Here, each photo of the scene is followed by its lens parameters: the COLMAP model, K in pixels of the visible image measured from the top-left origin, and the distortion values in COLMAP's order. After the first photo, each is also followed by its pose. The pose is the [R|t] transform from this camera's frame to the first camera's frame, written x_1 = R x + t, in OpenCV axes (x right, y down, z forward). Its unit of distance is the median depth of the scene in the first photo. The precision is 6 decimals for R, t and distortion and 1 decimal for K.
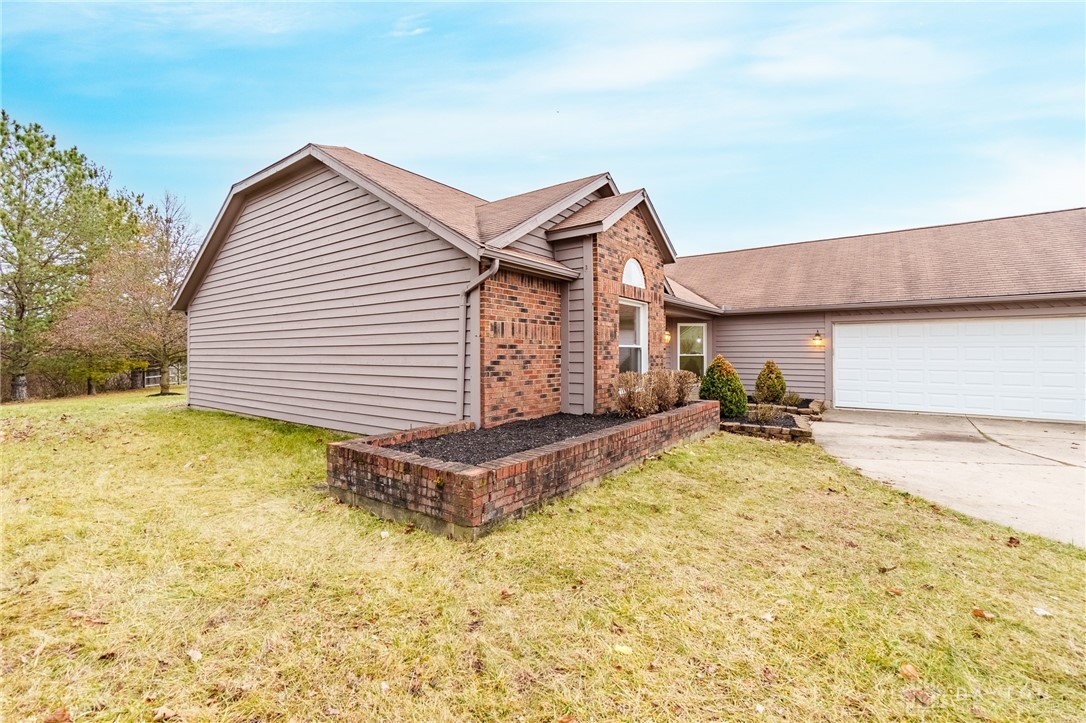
lens RADIAL K [[467.7, 0, 544.4], [0, 467.7, 354.9], [0, 0, 1]] dist [-0.001675, 0.000048]
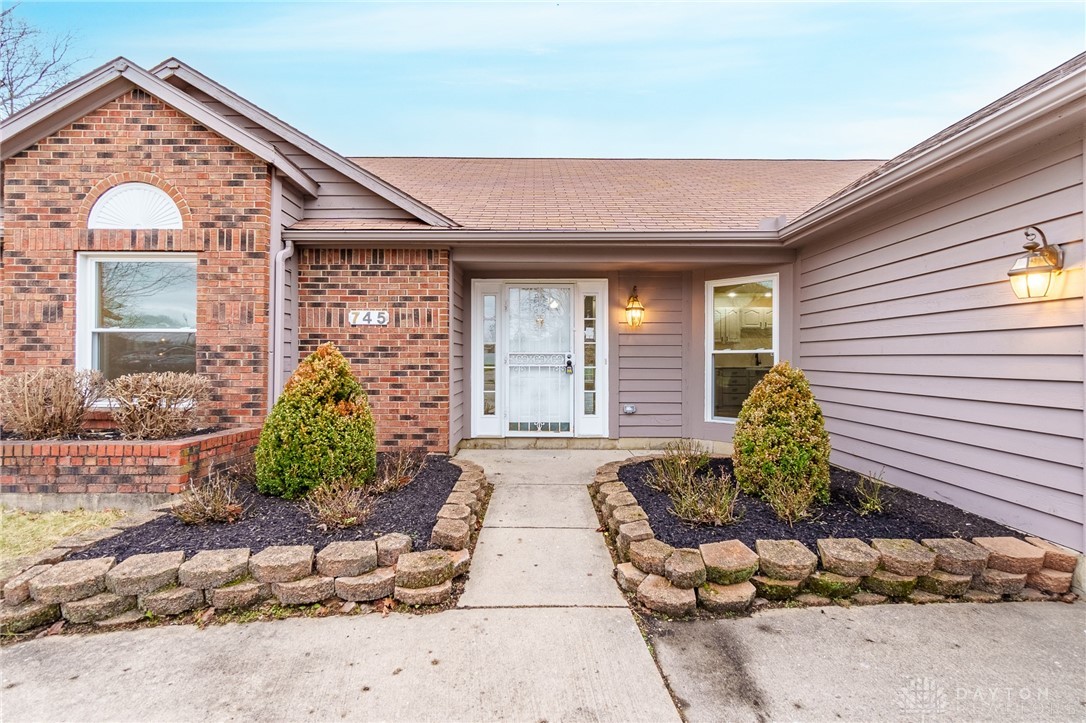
lens RADIAL K [[467.7, 0, 544.4], [0, 467.7, 354.9], [0, 0, 1]] dist [-0.001675, 0.000048]
pose [[0.598735, -0.004909, -0.800932, 0.792409], [-0.005438, 0.999933, -0.010194, 0.013358], [0.800929, 0.010459, 0.598668, 0.861054]]
